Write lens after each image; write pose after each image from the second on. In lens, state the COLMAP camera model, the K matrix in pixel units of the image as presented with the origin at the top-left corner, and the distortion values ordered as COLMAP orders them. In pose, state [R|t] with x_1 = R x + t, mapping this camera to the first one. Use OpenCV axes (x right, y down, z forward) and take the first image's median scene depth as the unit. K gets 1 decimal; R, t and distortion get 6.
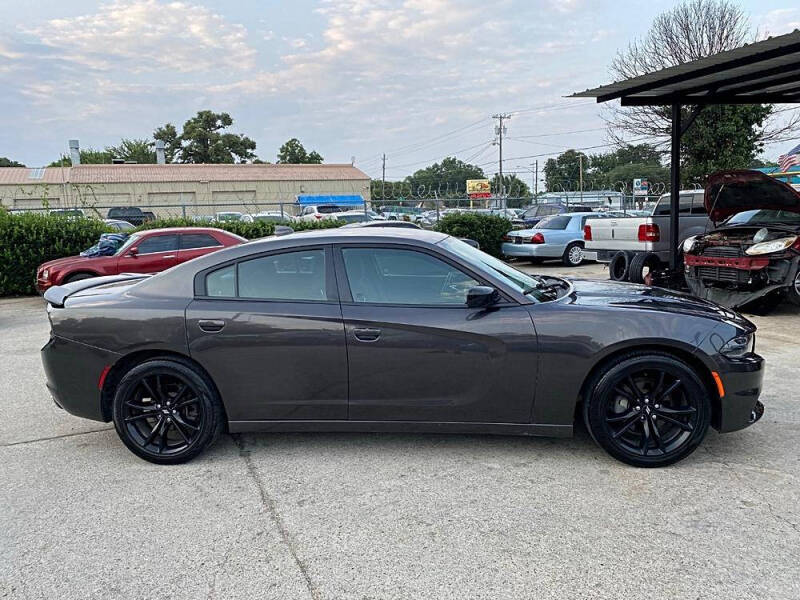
lens RADIAL K [[611.4, 0, 397.0], [0, 611.4, 303.4], [0, 0, 1]] dist [0.040482, -0.049607]
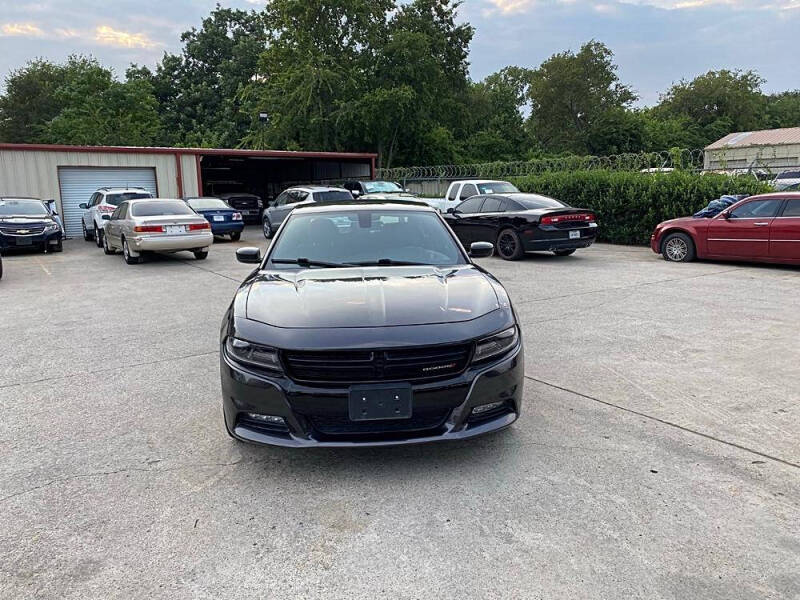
lens RADIAL K [[607.2, 0, 396.4], [0, 607.2, 297.4], [0, 0, 1]] dist [0.029712, -0.033540]
pose [[0.180248, 0.200671, -0.962934, 0.485275], [-0.133712, 0.974880, 0.178131, -0.066376], [0.974491, 0.096648, 0.202552, 0.343986]]
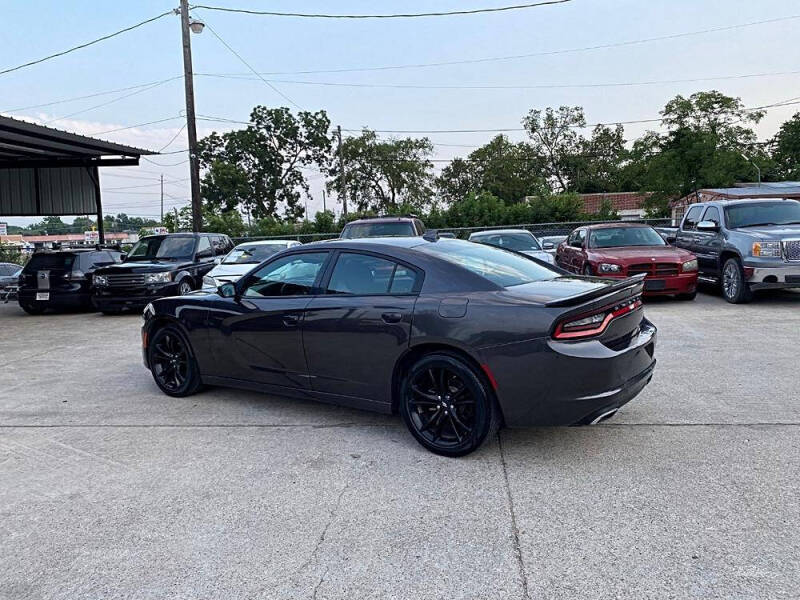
lens RADIAL K [[608.4, 0, 396.5], [0, 608.4, 301.9], [0, 0, 1]] dist [0.060903, -0.090037]
pose [[-0.865589, 0.003791, 0.500740, -0.281559], [0.136771, 0.963740, 0.229129, -0.110256], [-0.481714, 0.266818, -0.834721, 0.821258]]
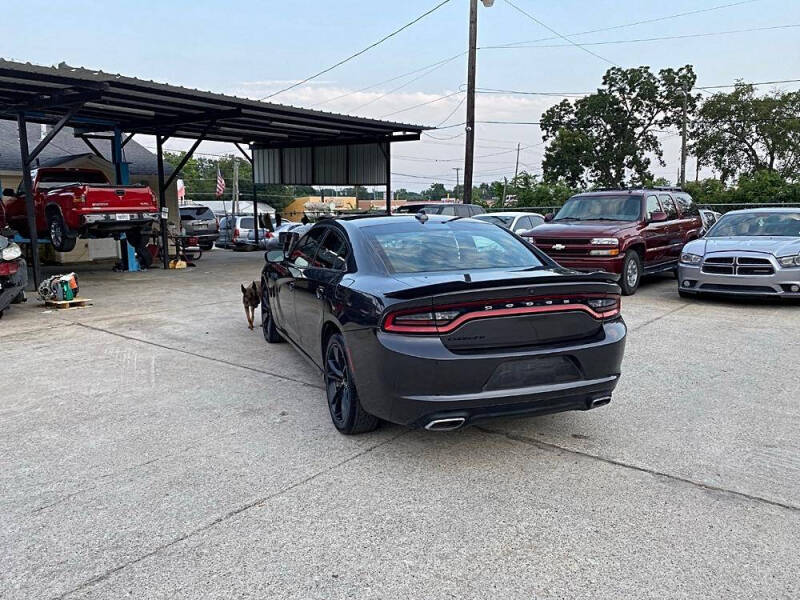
lens RADIAL K [[615.3, 0, 393.8], [0, 615.3, 296.6], [0, 0, 1]] dist [0.018138, -0.009657]
pose [[-0.444158, -0.094795, 0.890920, -0.471713], [0.157287, 0.970694, 0.181696, -0.077077], [-0.882034, 0.220832, -0.416231, 0.632966]]
